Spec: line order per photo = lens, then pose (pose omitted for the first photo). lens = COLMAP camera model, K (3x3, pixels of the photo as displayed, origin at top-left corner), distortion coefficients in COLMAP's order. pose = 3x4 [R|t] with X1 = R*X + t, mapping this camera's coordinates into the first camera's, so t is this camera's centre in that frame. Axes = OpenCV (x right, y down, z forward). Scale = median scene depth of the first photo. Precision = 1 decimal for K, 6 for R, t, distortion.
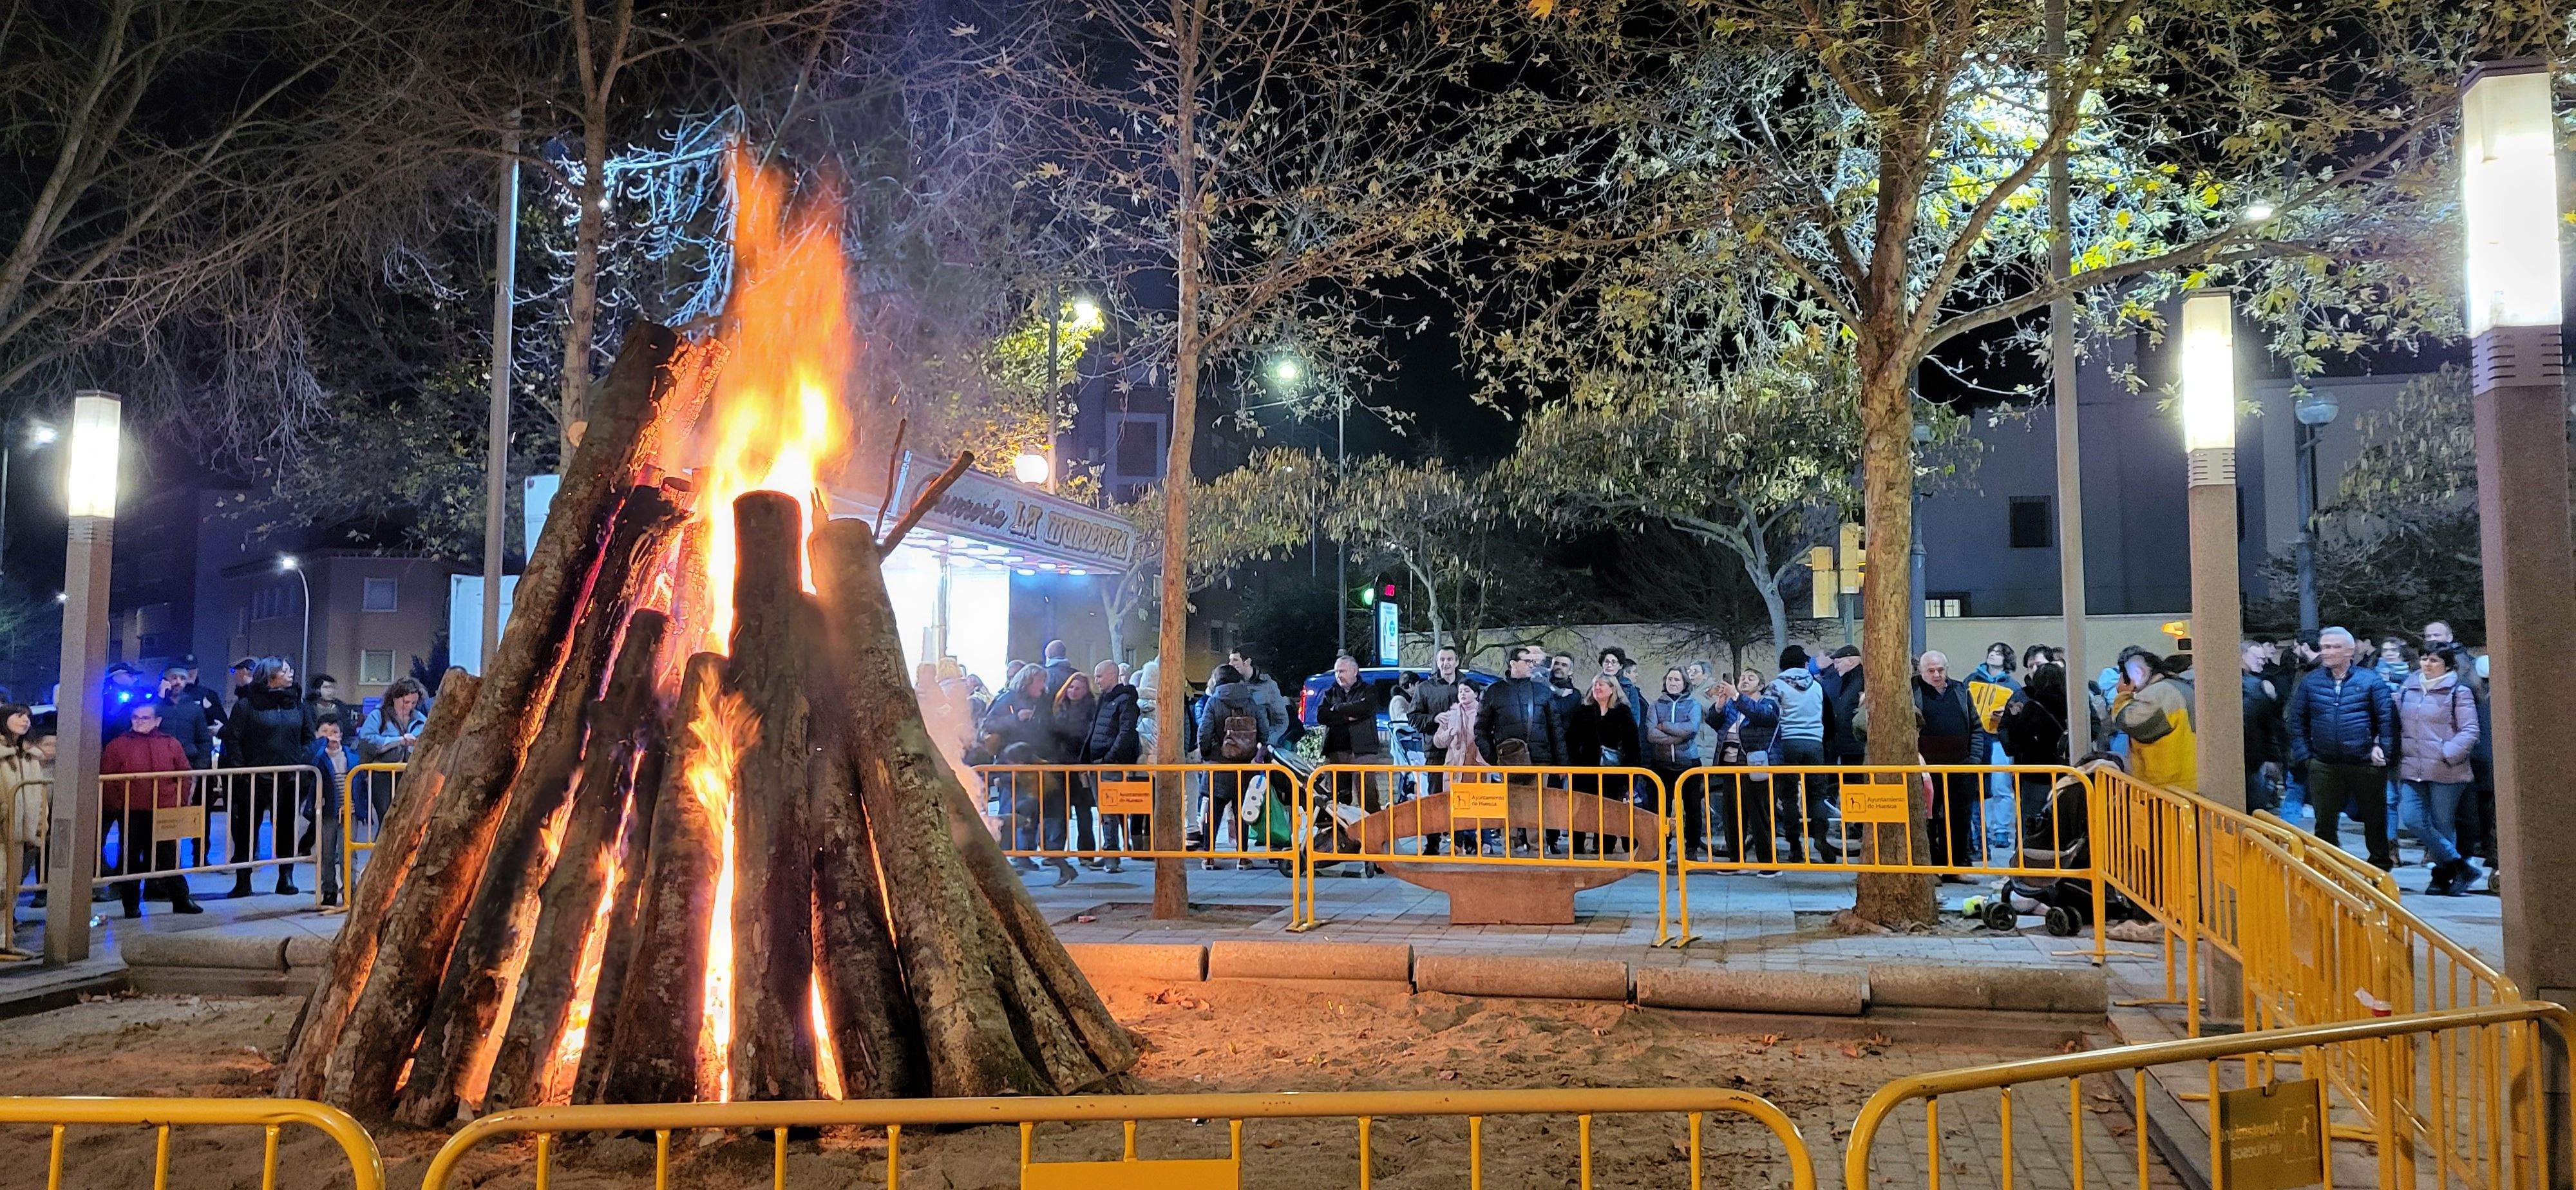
lens RADIAL K [[1947.3, 0, 1276.9], [0, 1947.3, 587.5], [0, 0, 1]] dist [0.056234, -0.046759]
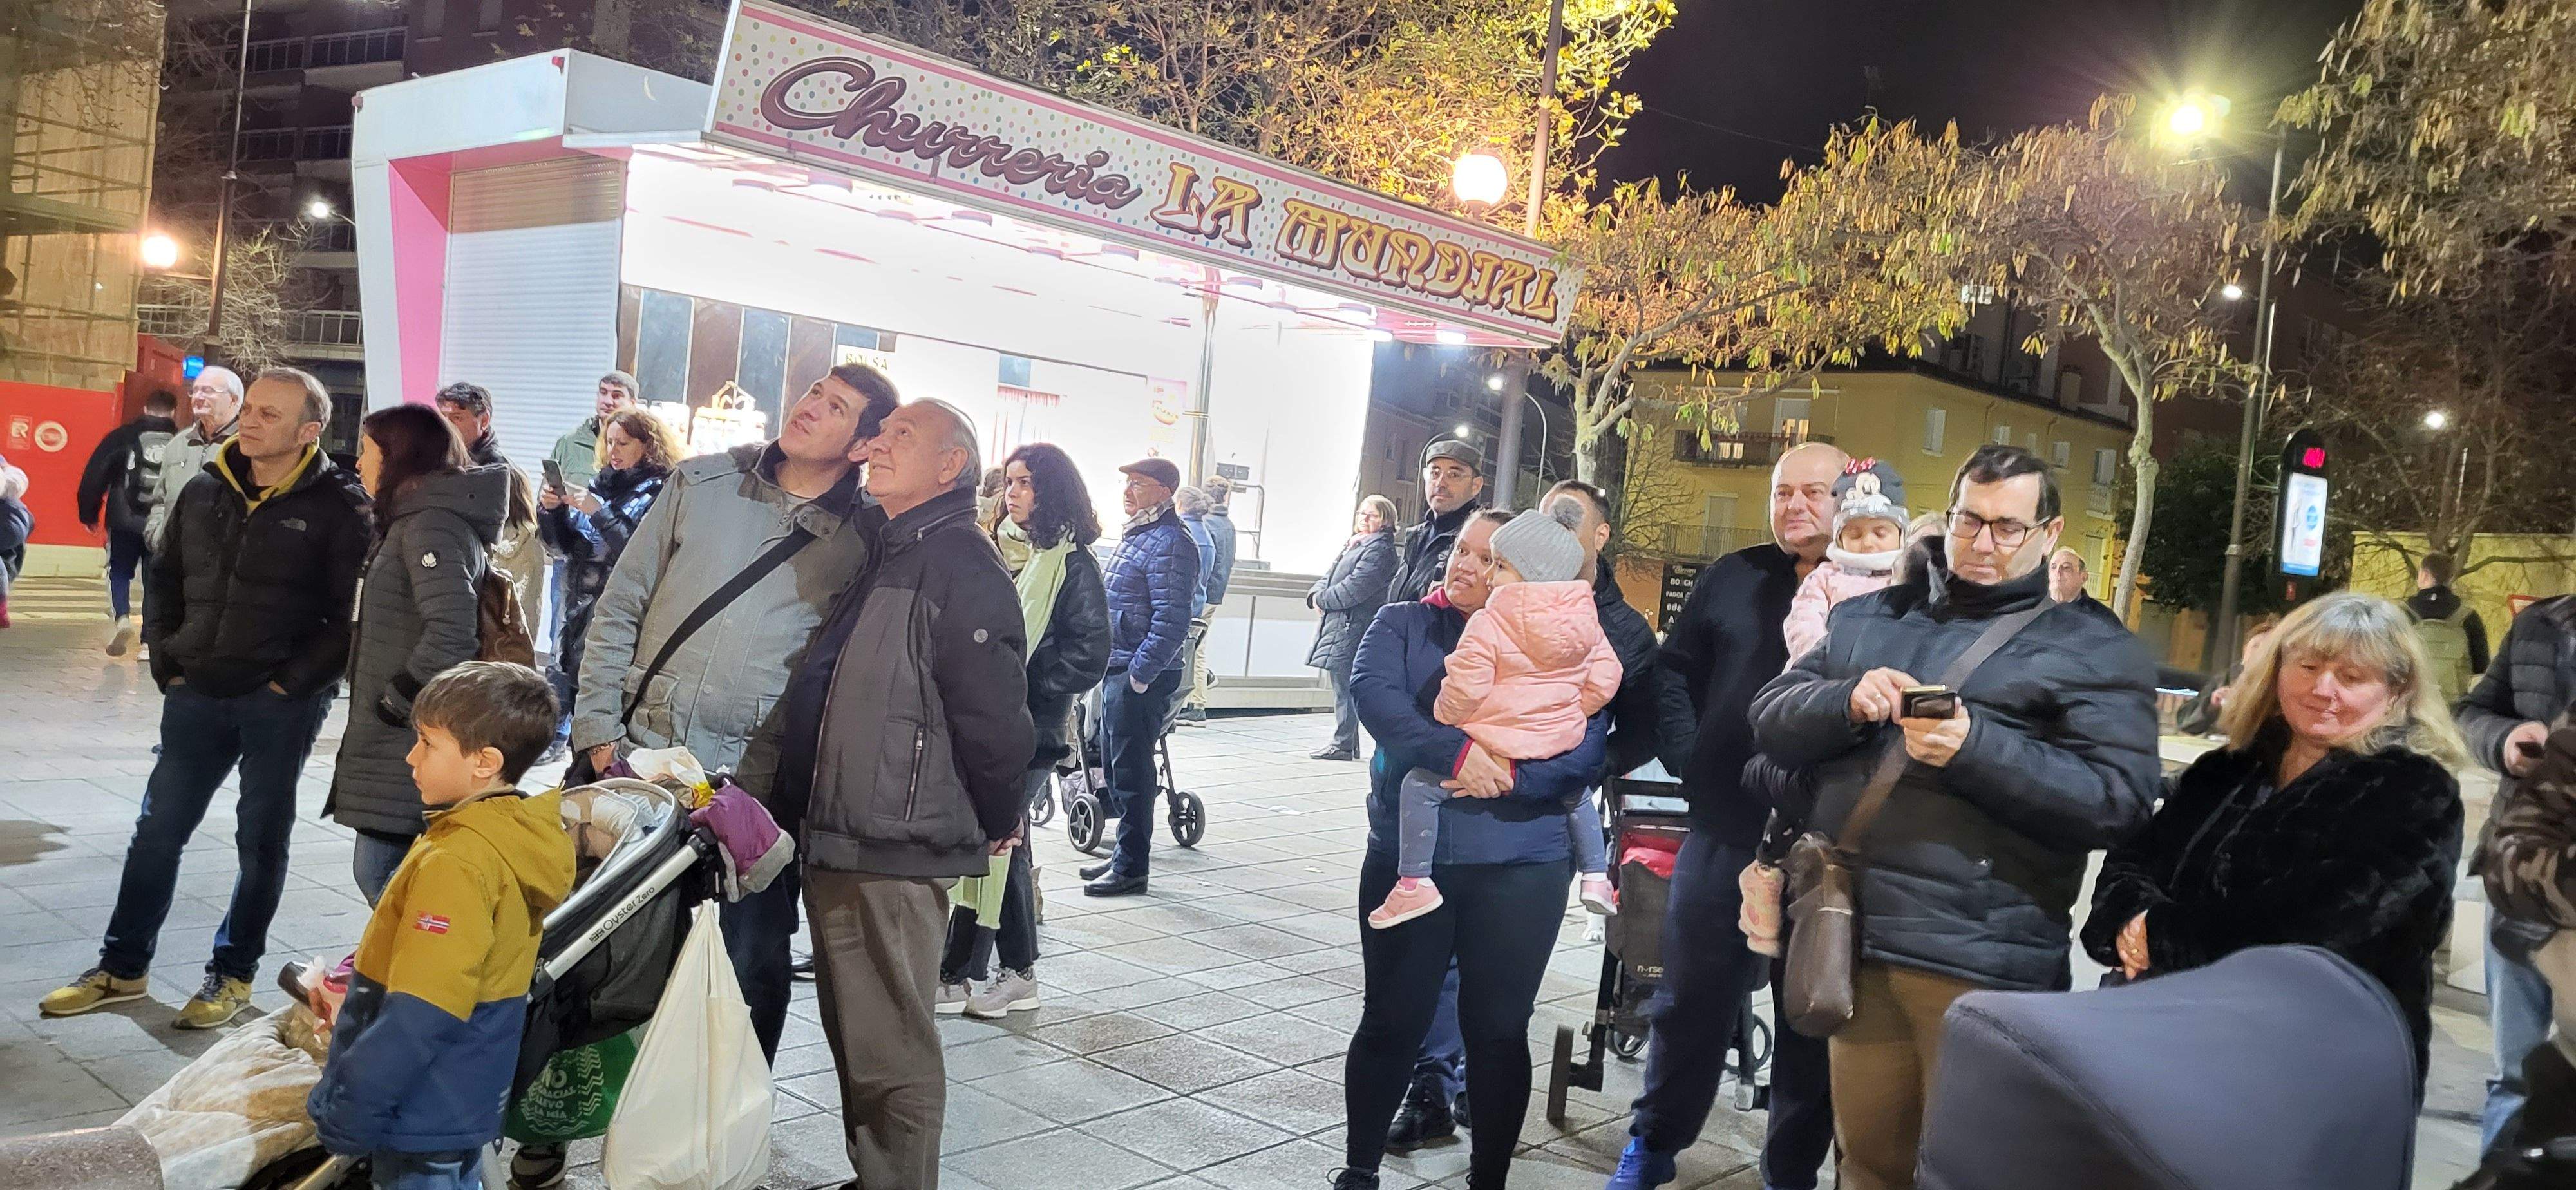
lens RADIAL K [[1947.3, 0, 1268.4], [0, 1947.3, 575.1], [0, 0, 1]] dist [0.056234, -0.046759]
pose [[0.869730, 0.093725, -0.484547, 0.174390], [-0.063937, 0.994926, 0.077684, 0.026556], [0.489369, -0.036583, 0.871309, 0.610247]]
